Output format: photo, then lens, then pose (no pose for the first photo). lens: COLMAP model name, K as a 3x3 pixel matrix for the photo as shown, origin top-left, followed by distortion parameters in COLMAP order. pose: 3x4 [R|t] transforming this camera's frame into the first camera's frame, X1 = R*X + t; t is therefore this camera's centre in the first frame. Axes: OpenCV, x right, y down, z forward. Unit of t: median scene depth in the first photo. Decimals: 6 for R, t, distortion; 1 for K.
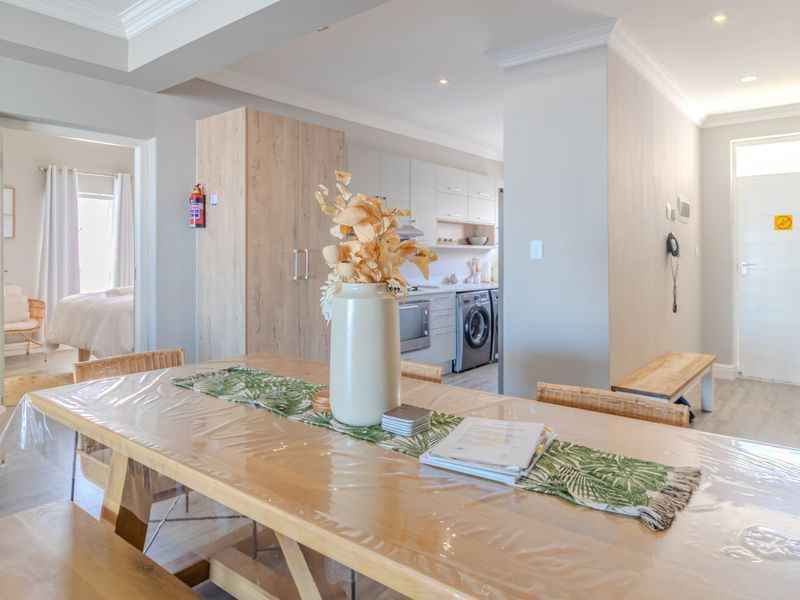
lens RADIAL K [[521.3, 0, 422.1], [0, 521.3, 255.6], [0, 0, 1]] dist [-0.008246, -0.003660]
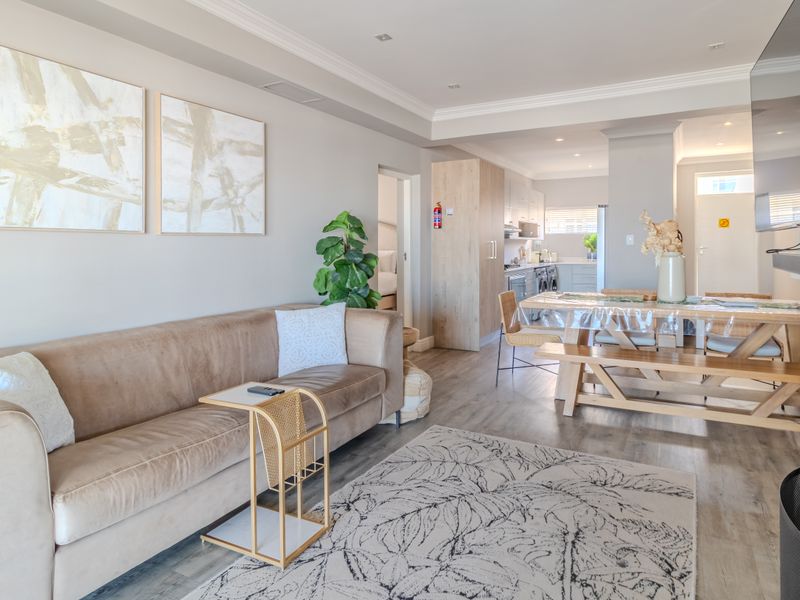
lens RADIAL K [[492.0, 0, 424.6], [0, 492.0, 250.2], [0, 0, 1]] dist [0.007122, -0.000579]
pose [[0.983721, -0.009527, 0.179451, -0.757722], [0.008175, 0.999932, 0.008272, 0.003665], [-0.179517, -0.006670, 0.983732, -0.540770]]
